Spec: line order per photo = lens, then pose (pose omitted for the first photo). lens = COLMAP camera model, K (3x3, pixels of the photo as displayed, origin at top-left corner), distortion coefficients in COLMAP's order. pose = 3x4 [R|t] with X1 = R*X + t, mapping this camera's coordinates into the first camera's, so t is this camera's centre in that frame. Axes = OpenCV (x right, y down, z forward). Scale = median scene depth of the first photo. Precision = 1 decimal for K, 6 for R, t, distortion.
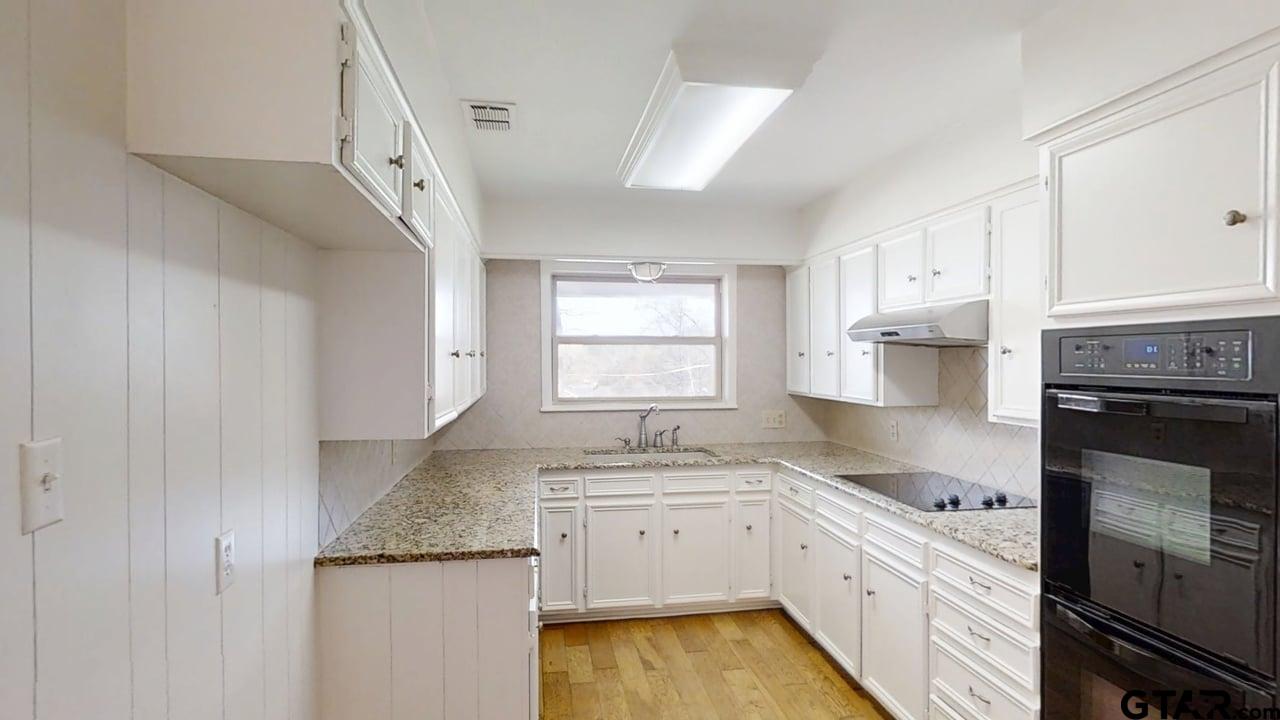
lens RADIAL K [[474.4, 0, 640.0], [0, 474.4, 360.0], [0, 0, 1]] dist [-0.009453, -0.000074]
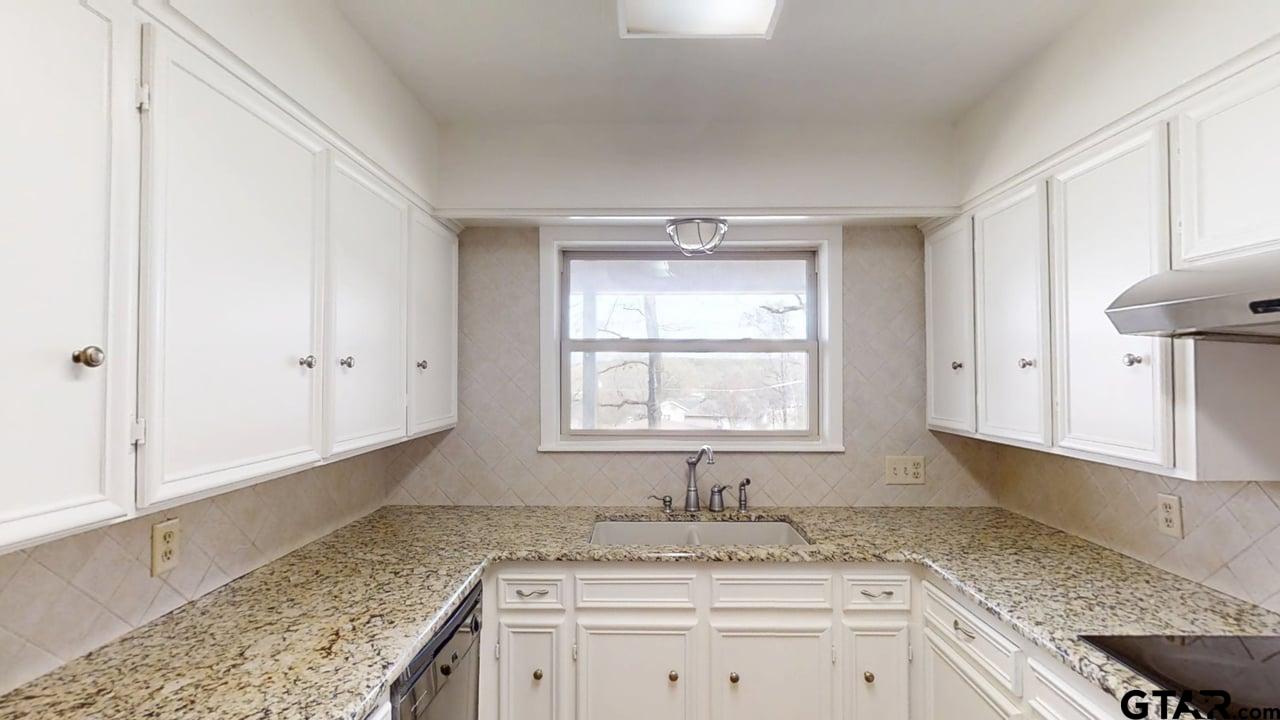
lens RADIAL K [[570.4, 0, 640.0], [0, 570.4, 360.0], [0, 0, 1]] dist [-0.000545, 0.000120]
pose [[0.990613, -0.000973, -0.136693, 0.044614], [-0.002738, 0.999633, -0.026958, 0.001145], [0.136669, 0.027080, 0.990247, 0.232632]]
